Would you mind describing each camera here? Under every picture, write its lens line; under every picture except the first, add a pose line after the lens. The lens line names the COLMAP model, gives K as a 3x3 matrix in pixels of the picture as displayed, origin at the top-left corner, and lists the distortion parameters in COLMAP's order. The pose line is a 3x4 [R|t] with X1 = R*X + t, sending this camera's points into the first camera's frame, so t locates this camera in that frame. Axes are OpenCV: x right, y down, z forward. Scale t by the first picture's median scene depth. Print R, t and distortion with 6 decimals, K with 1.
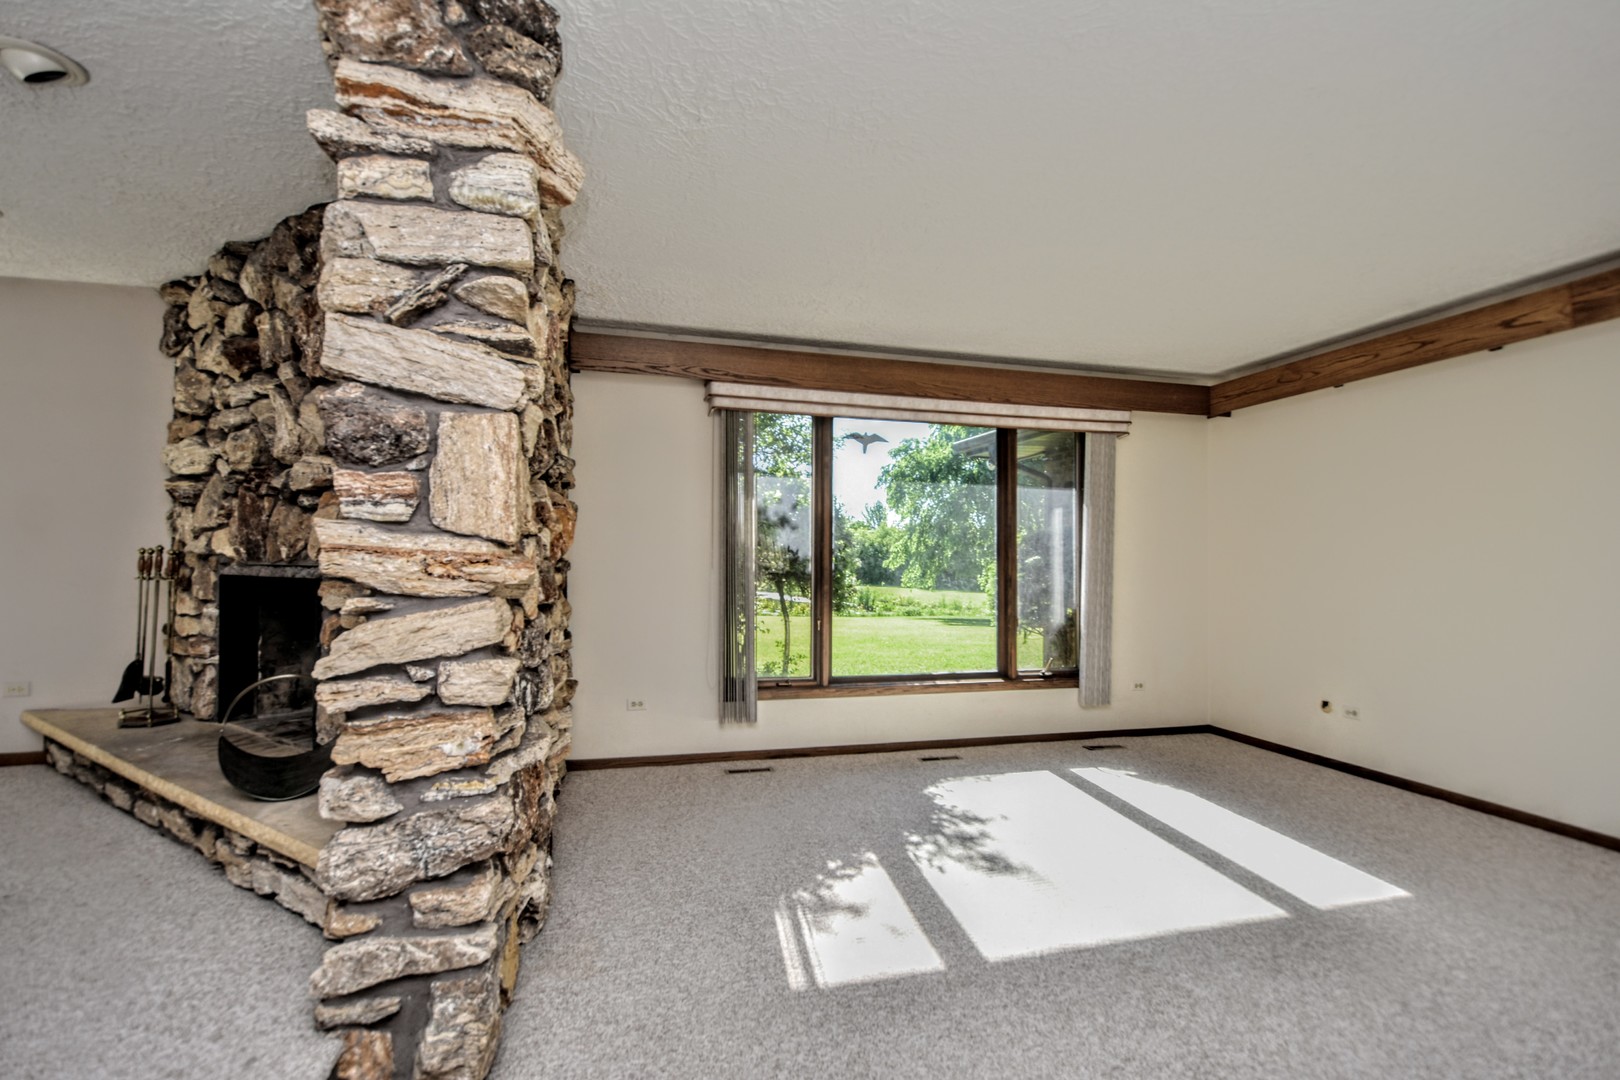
lens RADIAL K [[713.4, 0, 825.9], [0, 713.4, 548.4], [0, 0, 1]] dist [0.008805, -0.003698]
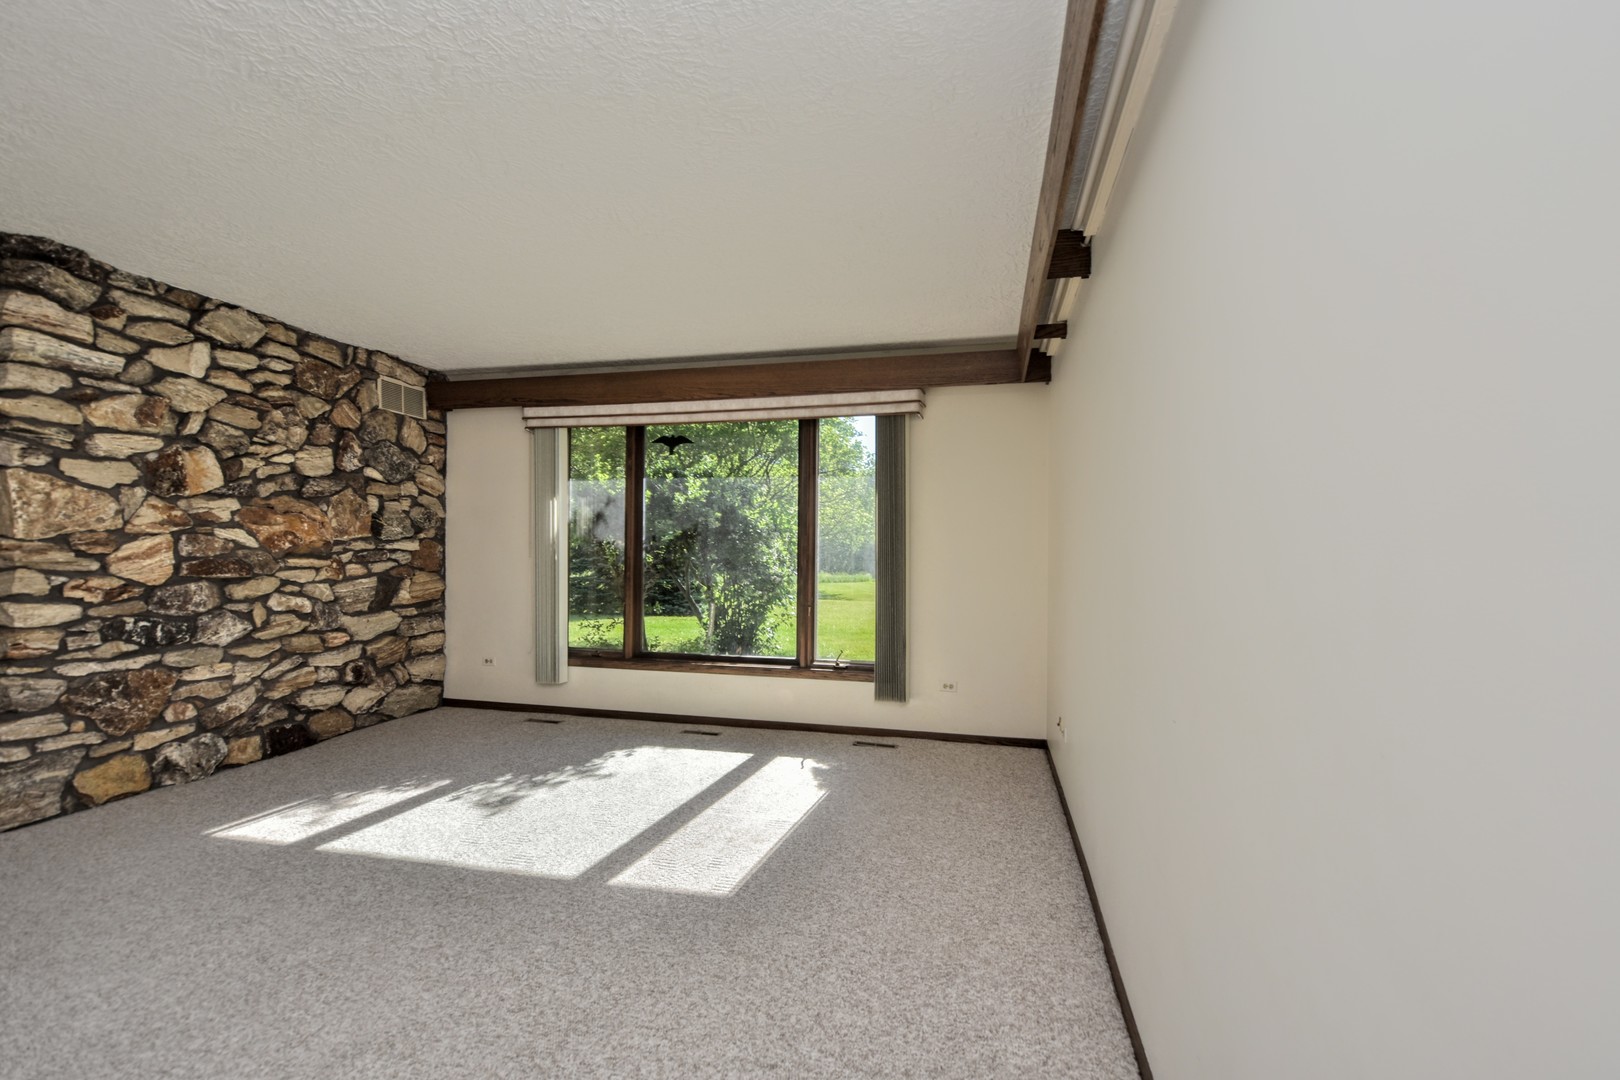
lens RADIAL K [[713.4, 0, 824.4], [0, 713.4, 540.2], [0, 0, 1]] dist [0.008805, -0.003698]
pose [[0.886302, -0.004356, -0.463086, 1.018784], [0.002026, 0.999983, -0.005531, 0.012658], [0.463102, 0.003964, 0.886296, 0.163040]]
